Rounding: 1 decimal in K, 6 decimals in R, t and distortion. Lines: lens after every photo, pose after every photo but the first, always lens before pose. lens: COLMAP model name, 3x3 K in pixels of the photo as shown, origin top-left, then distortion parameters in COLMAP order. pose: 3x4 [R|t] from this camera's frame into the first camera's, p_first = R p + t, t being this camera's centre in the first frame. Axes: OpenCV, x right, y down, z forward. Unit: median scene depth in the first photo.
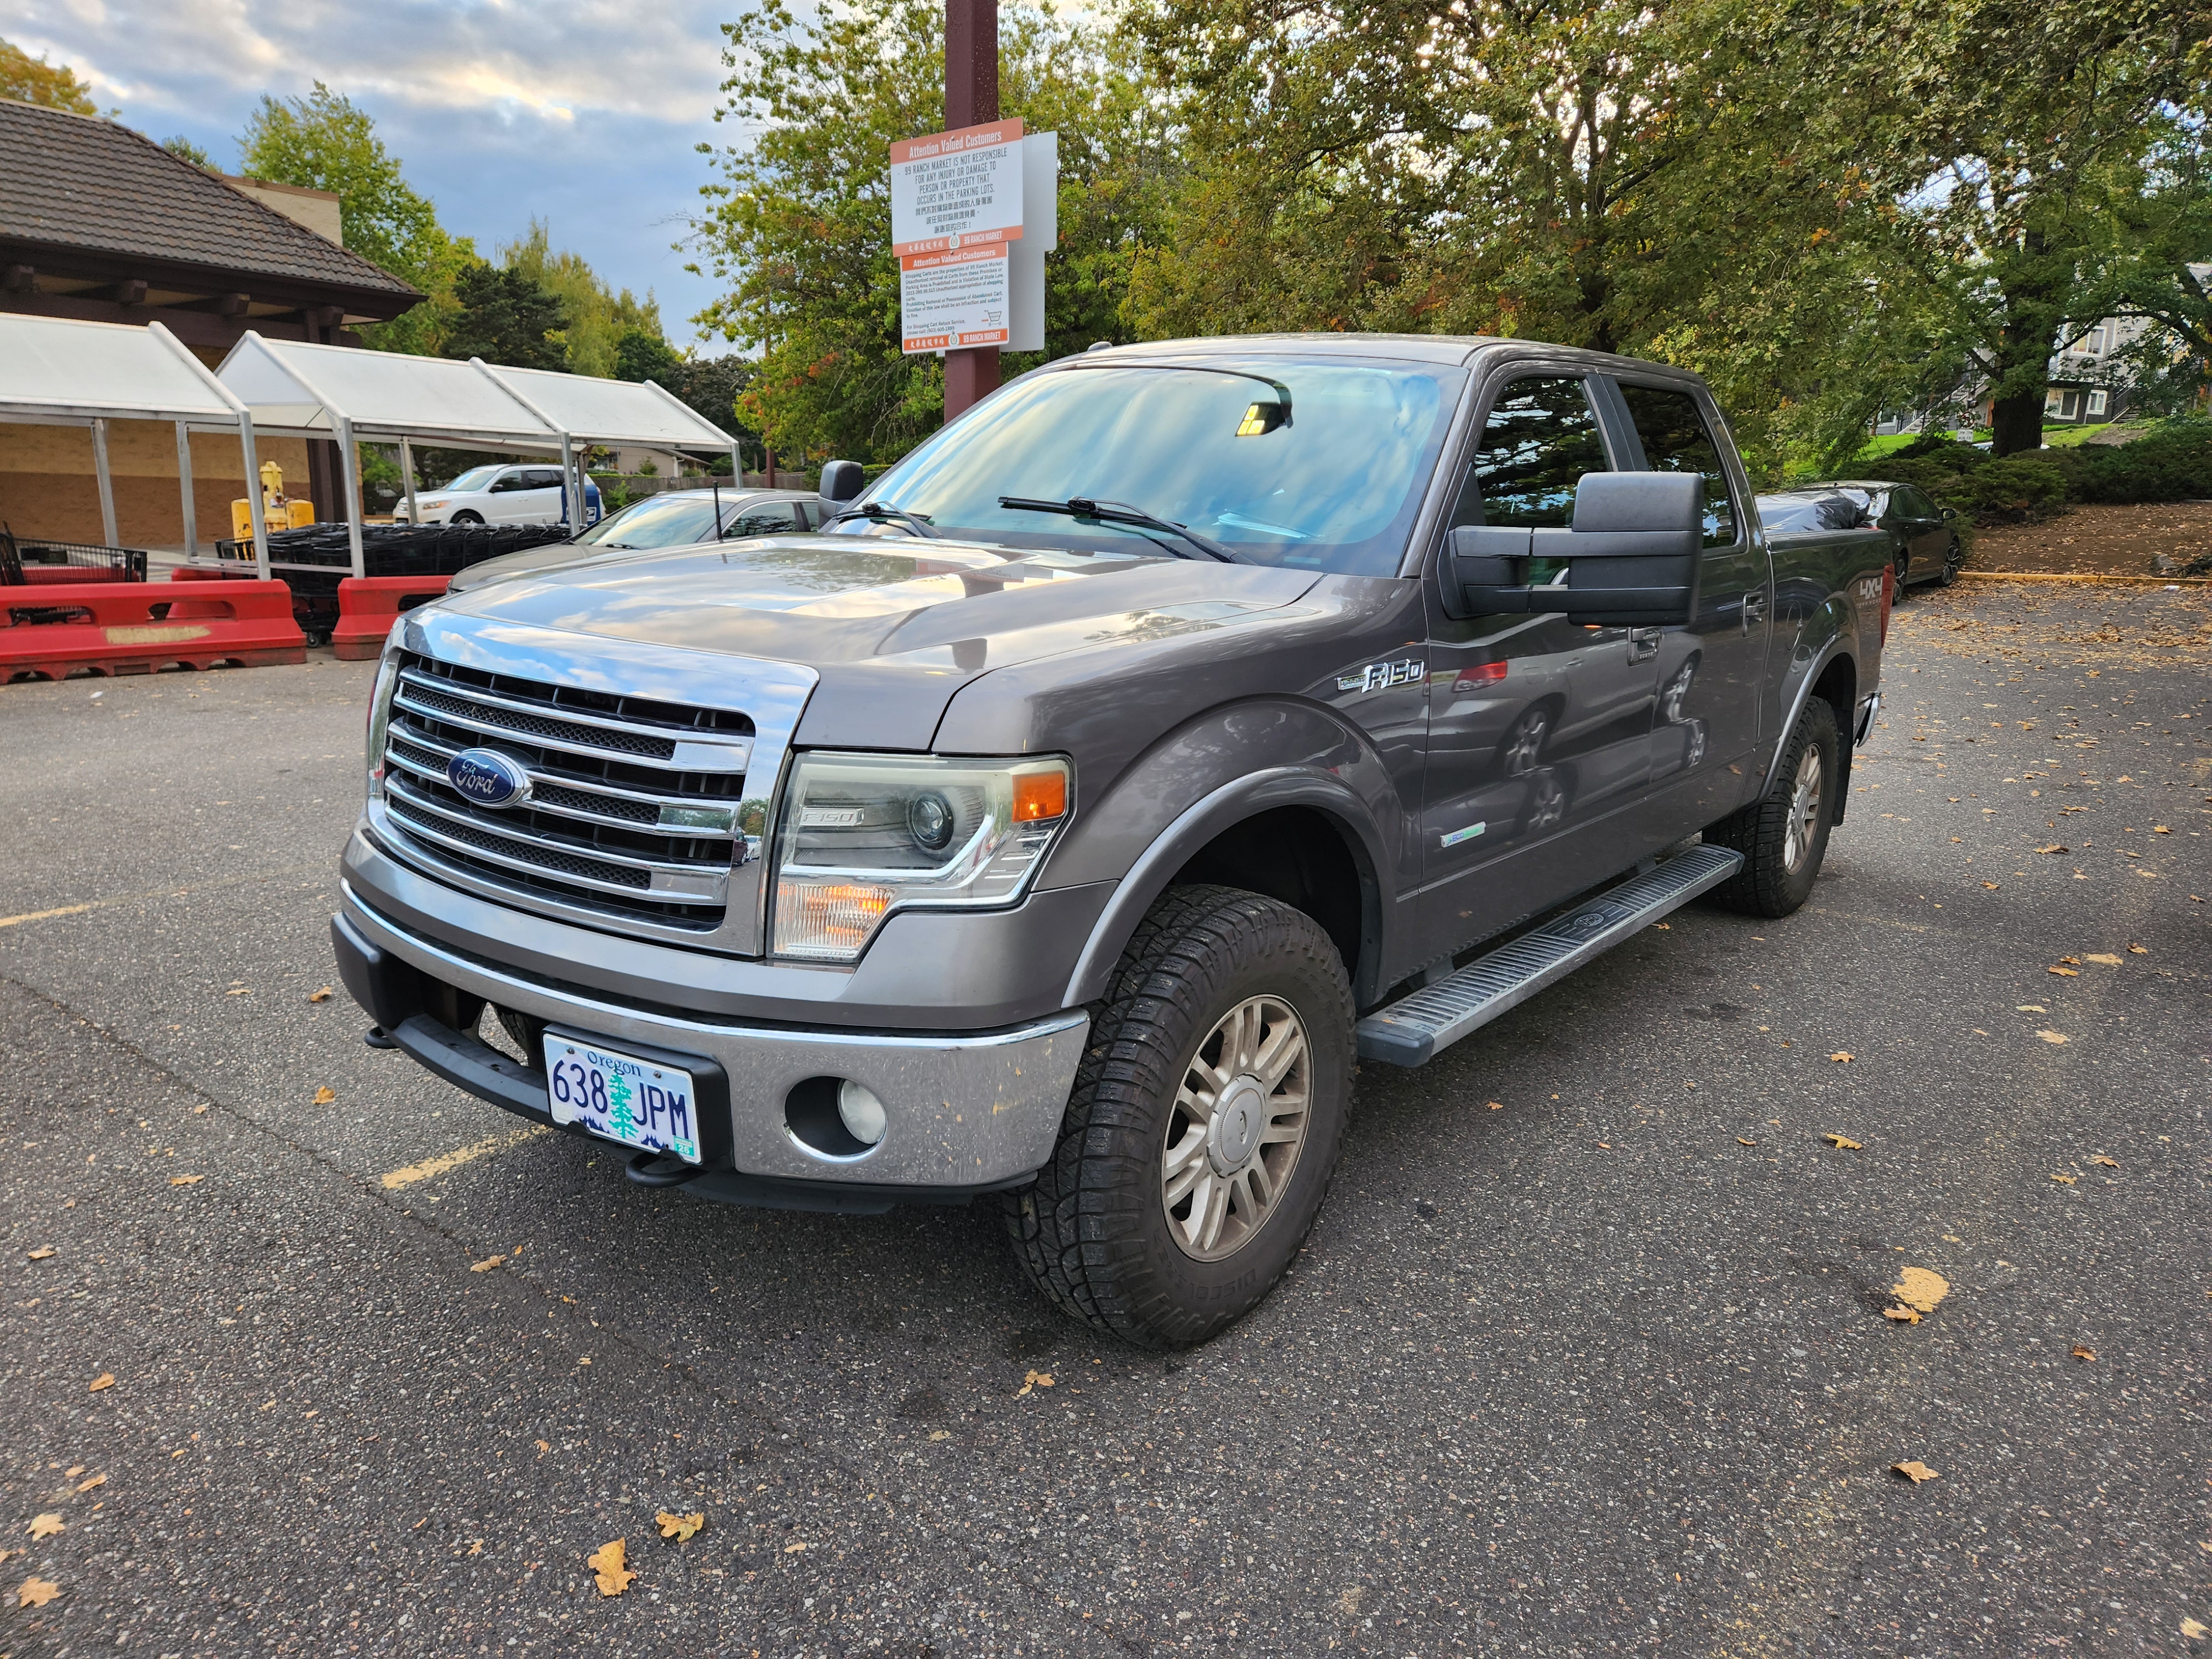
lens RADIAL K [[1493.2, 0, 1112.0], [0, 1493.2, 820.2], [0, 0, 1]] dist [0.058536, -0.055275]
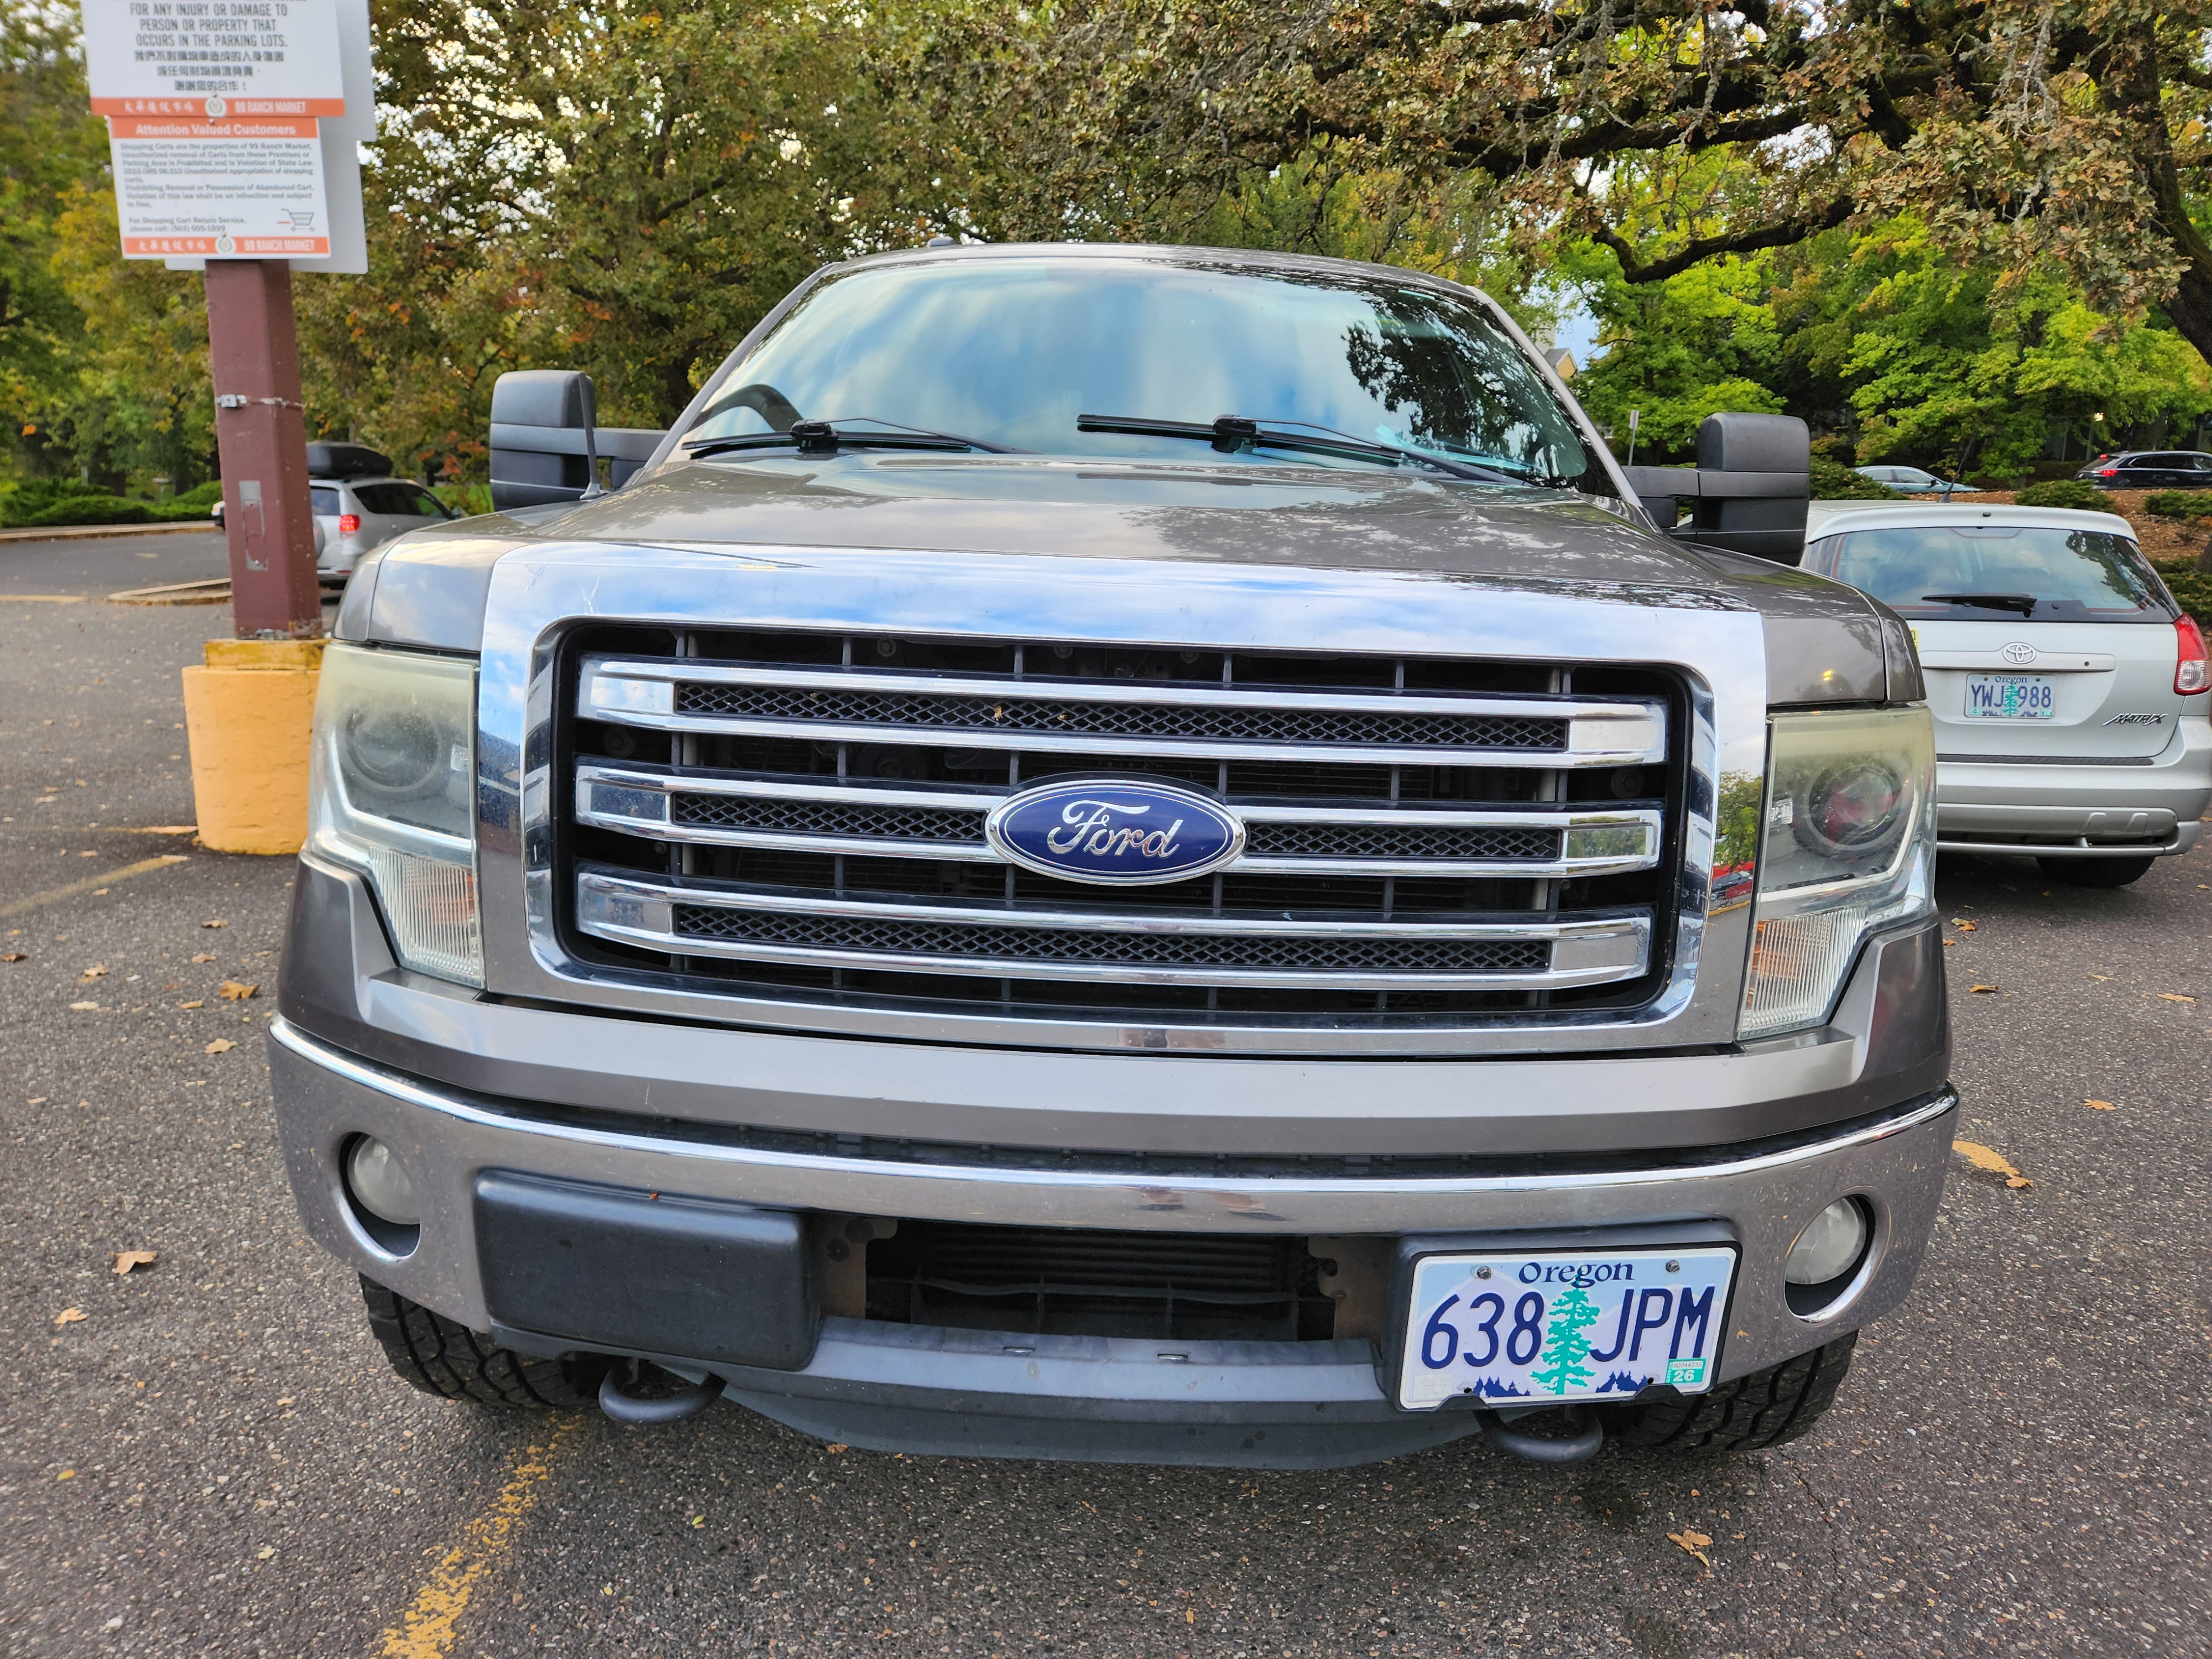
lens RADIAL K [[1493.2, 0, 1111.4], [0, 1493.2, 843.5], [0, 0, 1]] dist [0.058536, -0.055275]
pose [[0.783744, -0.112097, 0.610884, -0.793560], [0.117038, 0.992612, 0.031989, -0.043559], [-0.609957, 0.046425, 0.791074, 0.619750]]
